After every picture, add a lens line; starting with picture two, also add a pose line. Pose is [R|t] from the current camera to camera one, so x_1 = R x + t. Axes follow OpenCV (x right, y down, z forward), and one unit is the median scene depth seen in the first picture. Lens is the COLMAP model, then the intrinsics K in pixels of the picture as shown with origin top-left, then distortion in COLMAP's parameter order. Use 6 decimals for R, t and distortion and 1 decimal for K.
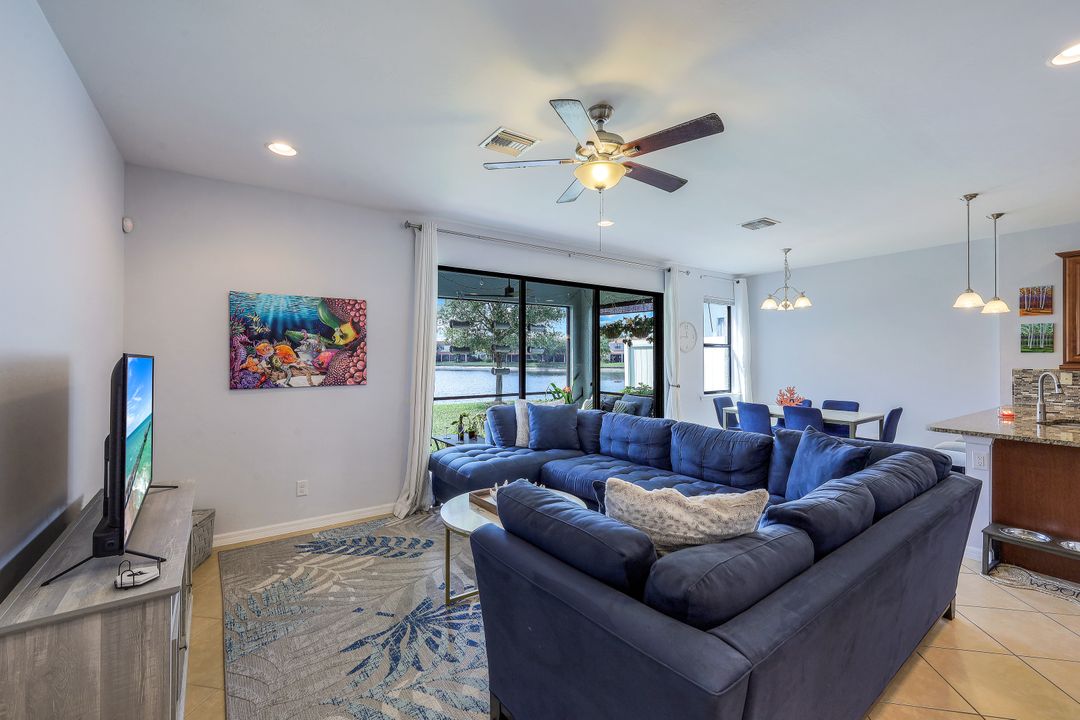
lens RADIAL K [[439.3, 0, 535.2], [0, 439.3, 356.8], [0, 0, 1]] dist [0.001783, -0.000603]
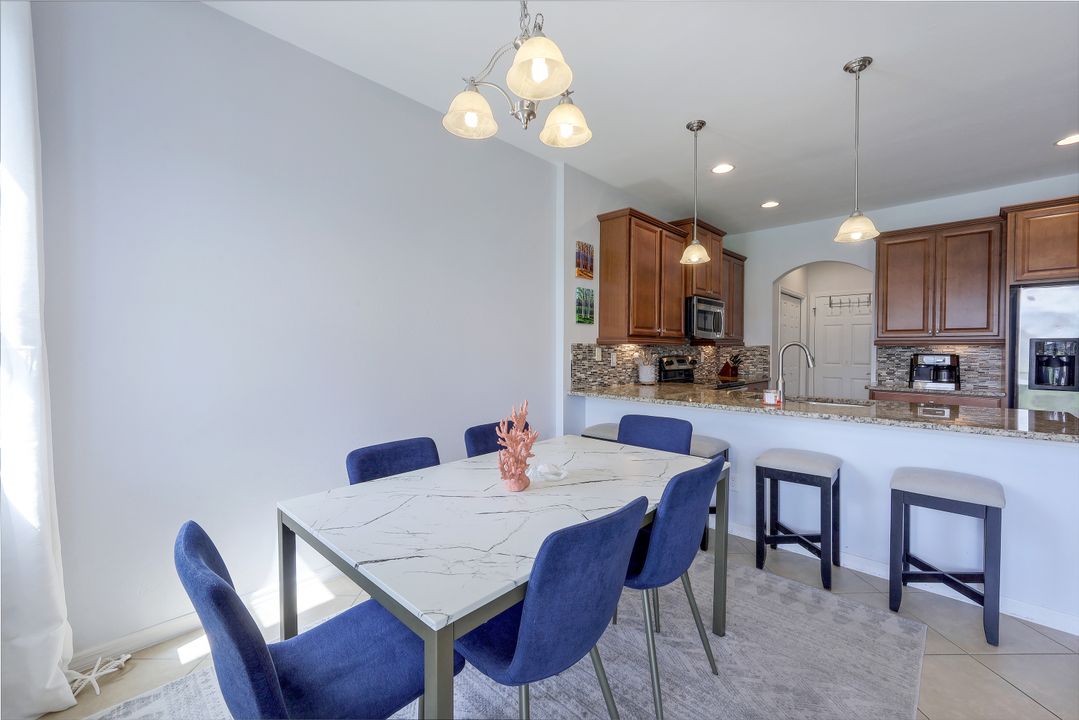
lens RADIAL K [[438.9, 0, 530.2], [0, 438.9, 354.5], [0, 0, 1]] dist [0.001783, -0.000603]
pose [[-0.200509, -0.009110, 0.979649, 0.427685], [-0.005560, 0.999951, 0.008161, 0.050377], [-0.979676, -0.003810, -0.200550, 1.520154]]
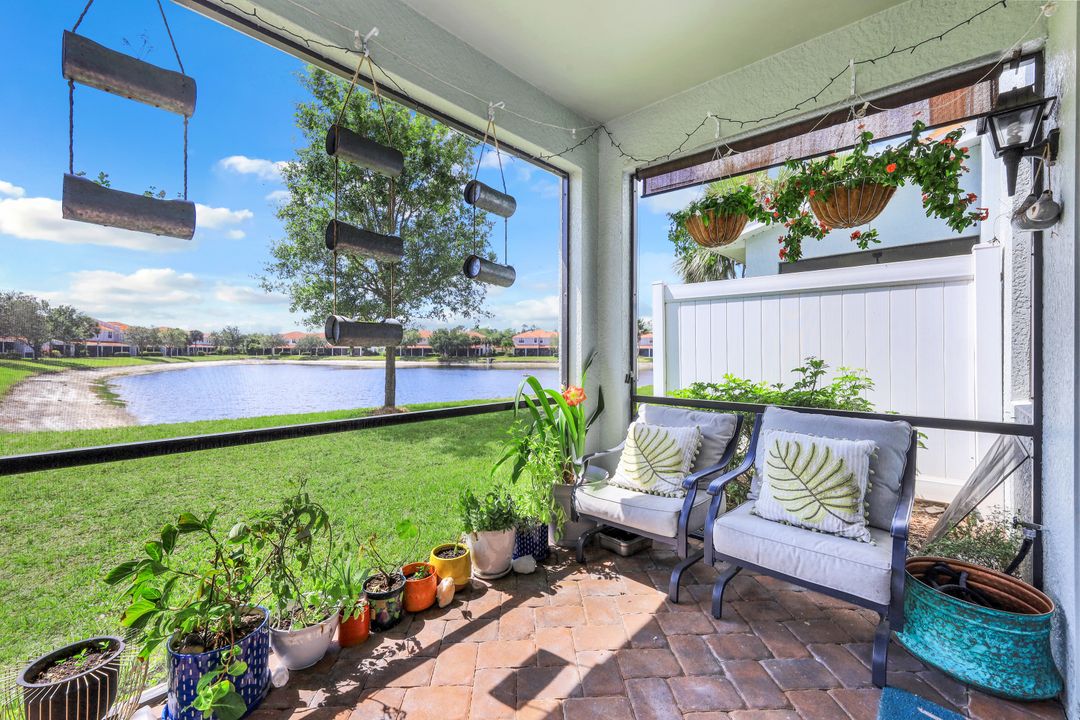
lens RADIAL K [[442.2, 0, 532.6], [0, 442.2, 361.5], [0, 0, 1]] dist [-0.000827, 0.000001]
pose [[0.977313, 0.000603, 0.211799, -0.072877], [-0.005615, 0.999718, 0.023064, 0.084956], [-0.211725, -0.023730, 0.977041, 1.417493]]
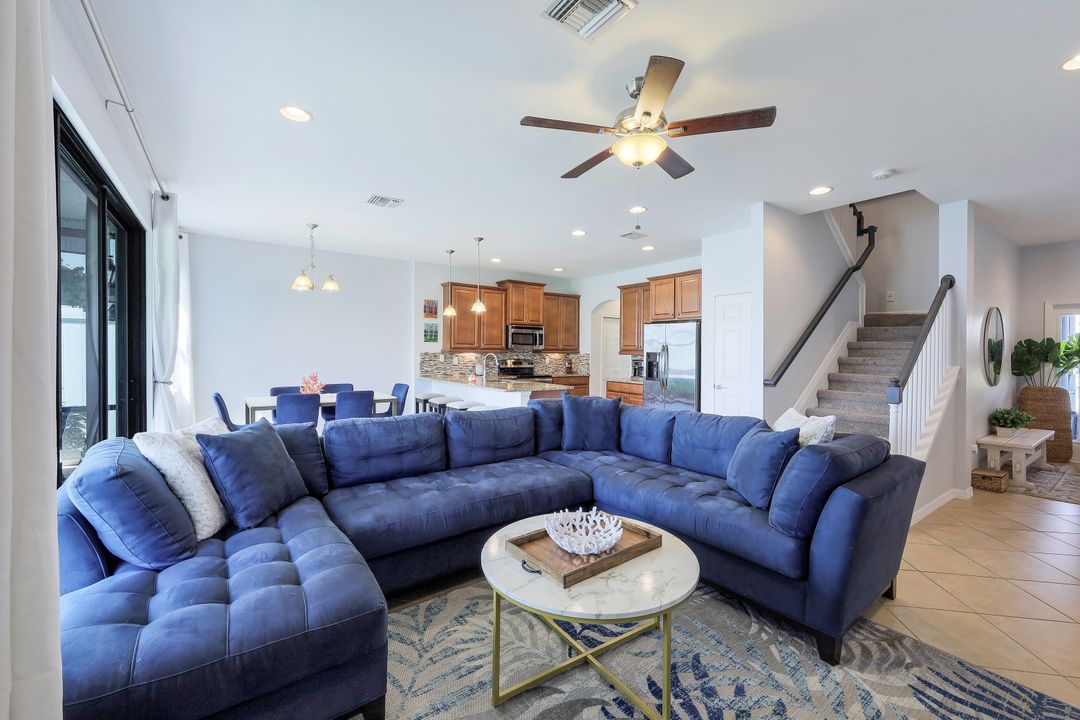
lens RADIAL K [[439.3, 0, 530.5], [0, 439.3, 359.4], [0, 0, 1]] dist [0.001783, -0.000603]
pose [[-0.003338, -0.019751, 0.999799, -0.521165], [-0.014518, 0.999701, 0.019700, 0.020116], [-0.999889, -0.014449, -0.003624, 0.778961]]
